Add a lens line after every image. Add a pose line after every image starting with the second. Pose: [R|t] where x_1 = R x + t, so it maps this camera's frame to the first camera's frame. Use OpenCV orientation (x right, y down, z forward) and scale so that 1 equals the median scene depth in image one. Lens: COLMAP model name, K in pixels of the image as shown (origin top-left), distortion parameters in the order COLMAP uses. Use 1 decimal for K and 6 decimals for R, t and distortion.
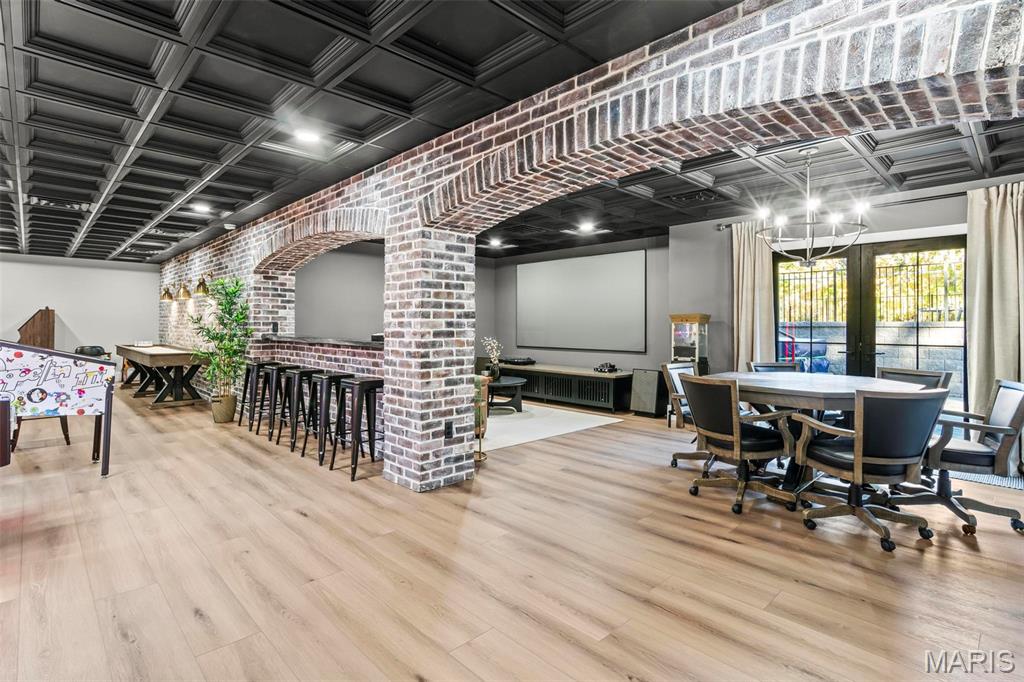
lens RADIAL K [[504.1, 0, 507.7], [0, 504.1, 315.9], [0, 0, 1]] dist [-0.016396, 0.011760]
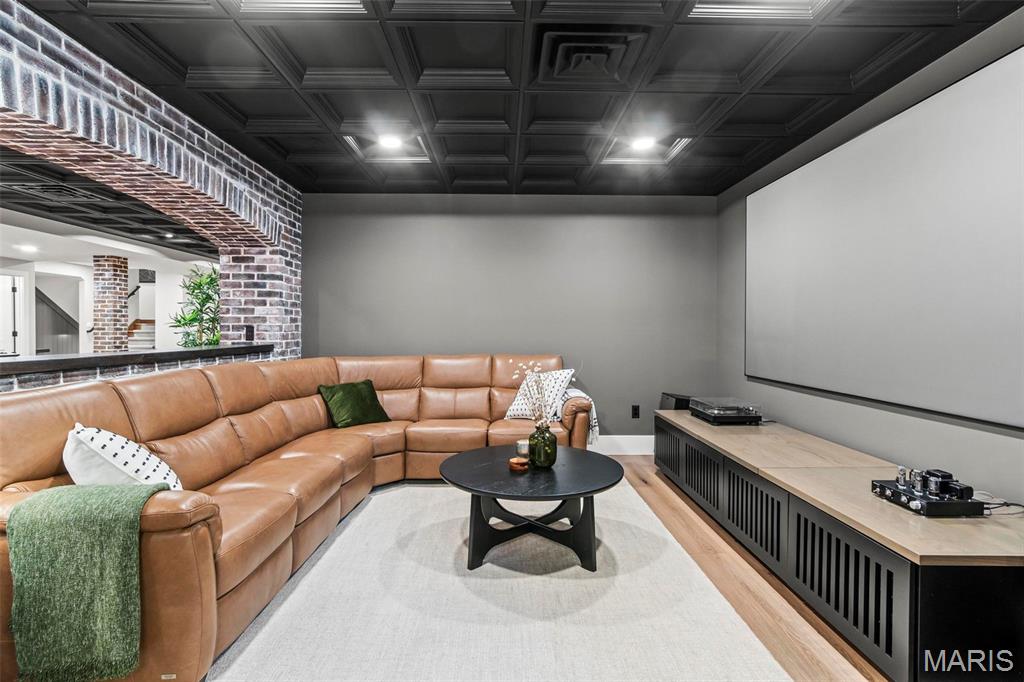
lens RADIAL K [[504.1, 0, 499.4], [0, 504.1, 334.4], [0, 0, 1]] dist [-0.016396, 0.011760]
pose [[0.731374, 0.004998, -0.681958, 0.229548], [0.012731, 0.999699, 0.020979, 0.014331], [0.681858, -0.024025, 0.731090, 0.716800]]
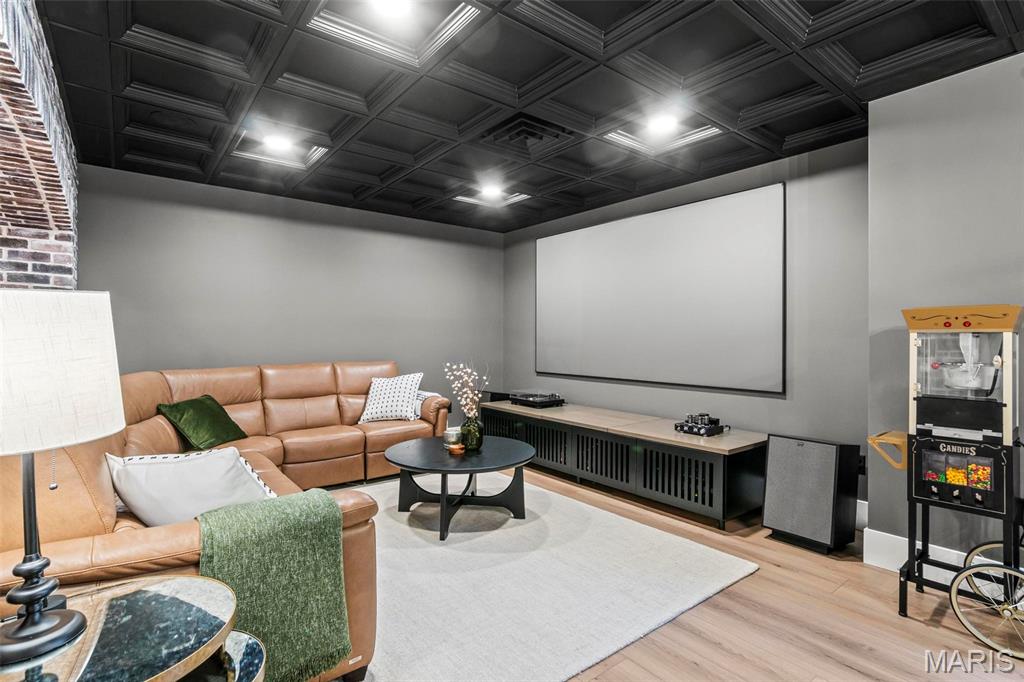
lens RADIAL K [[504.1, 0, 510.2], [0, 504.1, 341.8], [0, 0, 1]] dist [-0.016396, 0.011760]
pose [[0.995711, -0.000383, -0.092522, 0.060580], [0.002746, 0.999673, 0.025416, 0.010060], [0.092482, -0.025561, 0.995386, 0.538826]]
